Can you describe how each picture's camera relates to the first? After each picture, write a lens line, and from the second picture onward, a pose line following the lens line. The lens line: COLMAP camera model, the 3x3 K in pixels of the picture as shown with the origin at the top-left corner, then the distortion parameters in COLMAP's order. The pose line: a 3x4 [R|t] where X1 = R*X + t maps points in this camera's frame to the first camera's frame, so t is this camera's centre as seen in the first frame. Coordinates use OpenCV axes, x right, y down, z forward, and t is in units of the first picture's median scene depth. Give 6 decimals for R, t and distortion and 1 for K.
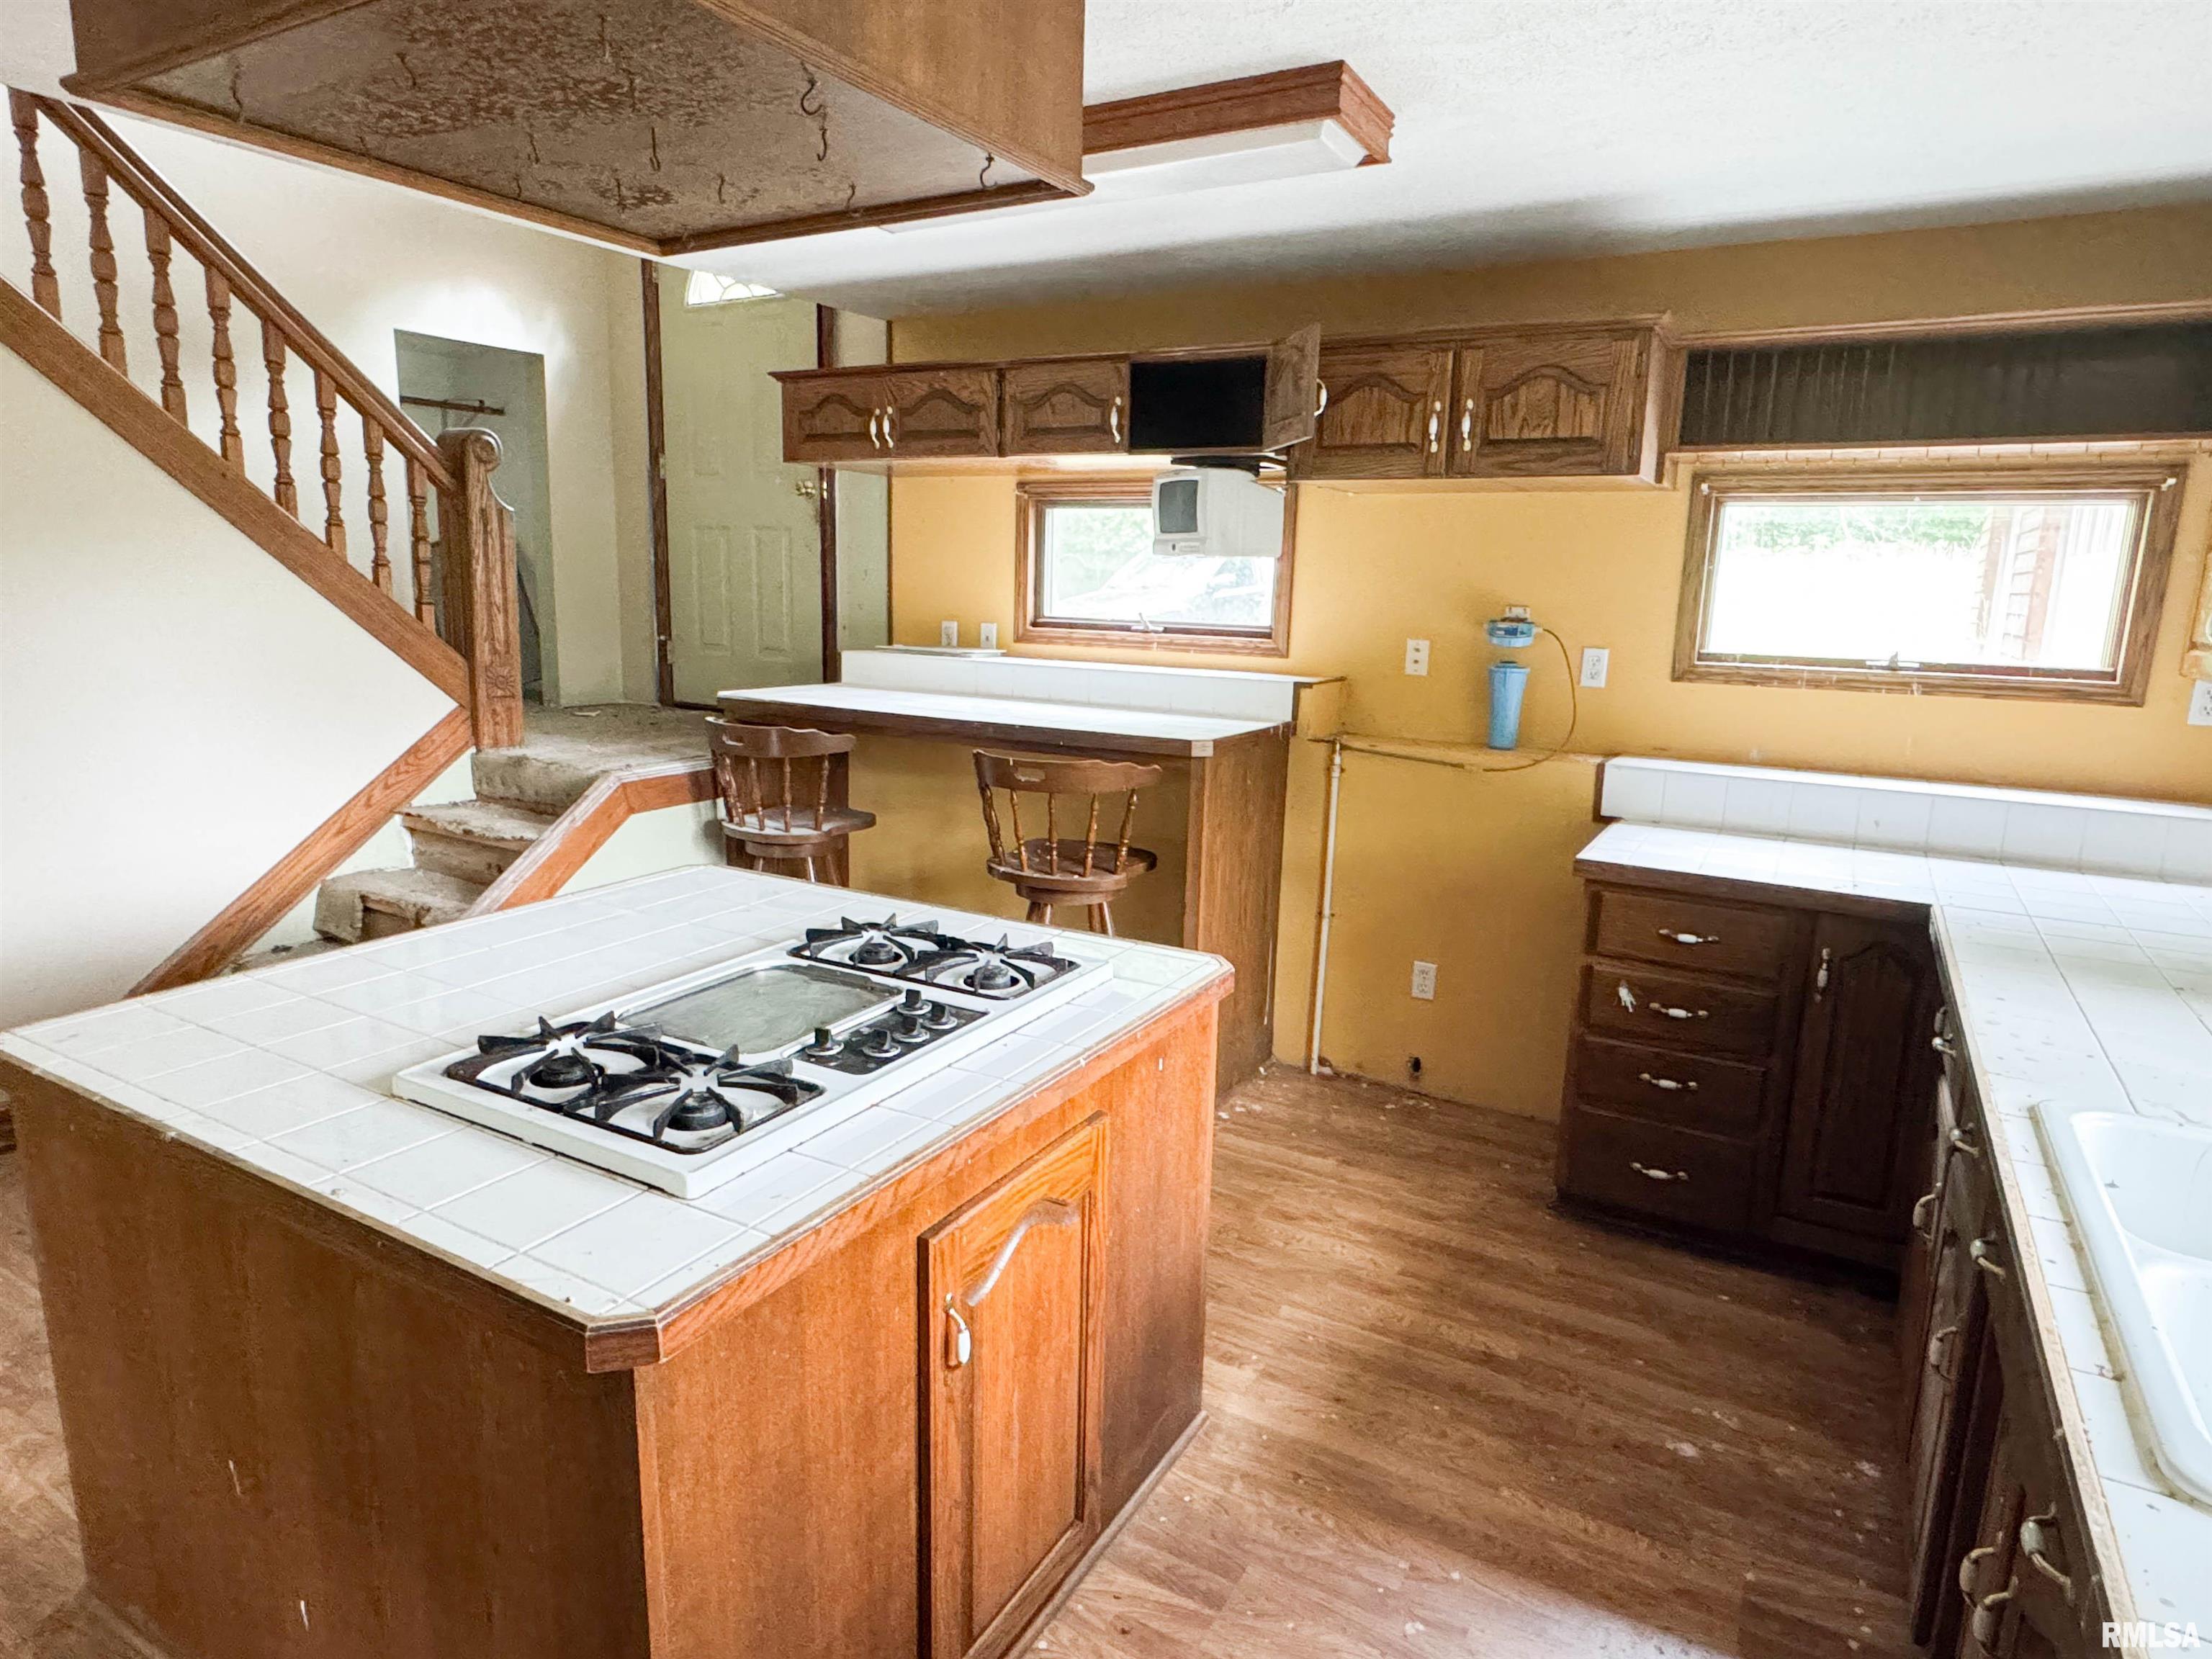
lens RADIAL K [[1259.5, 0, 1108.4], [0, 1259.5, 817.5], [0, 0, 1]] dist [-0.002275, 0.000155]
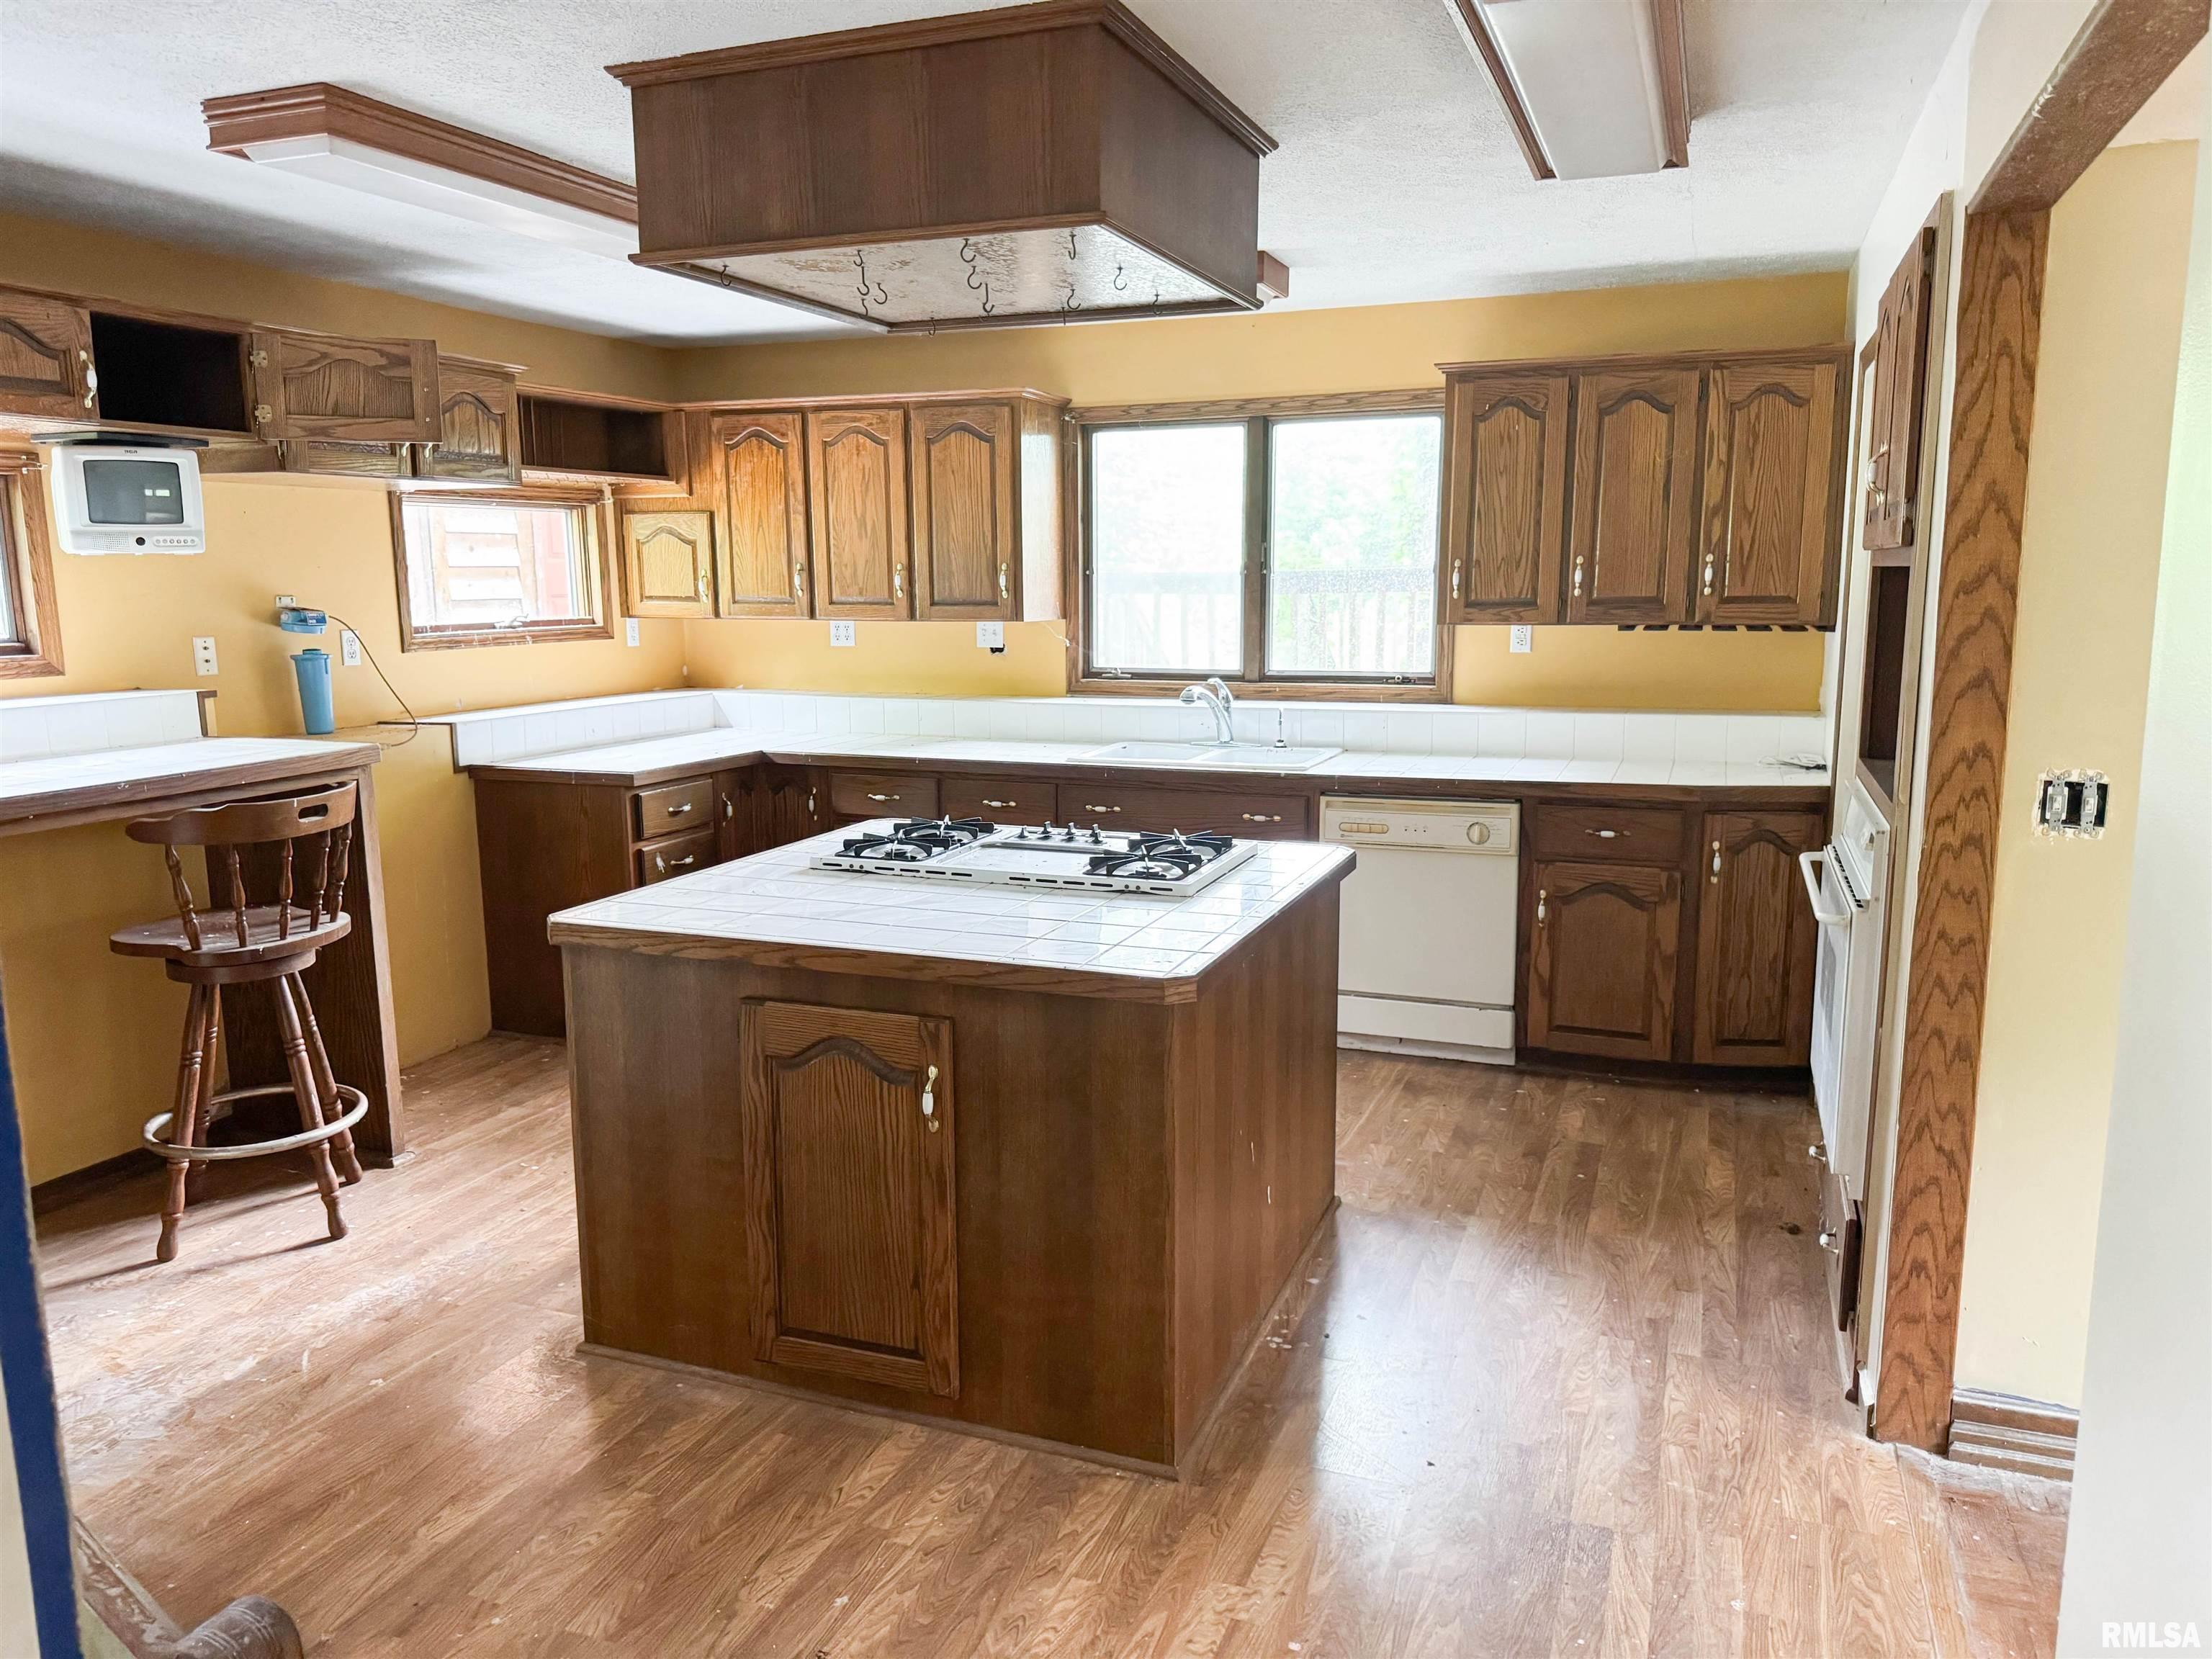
lens RADIAL K [[1562.2, 0, 1101.5], [0, 1562.2, 823.8], [0, 0, 1]] dist [0.129248, -0.195983]
pose [[-0.151449, -0.180140, 0.971912, -1.141861], [0.197295, 0.957960, 0.208298, -0.139830], [-0.968575, 0.223300, -0.109541, 0.589020]]
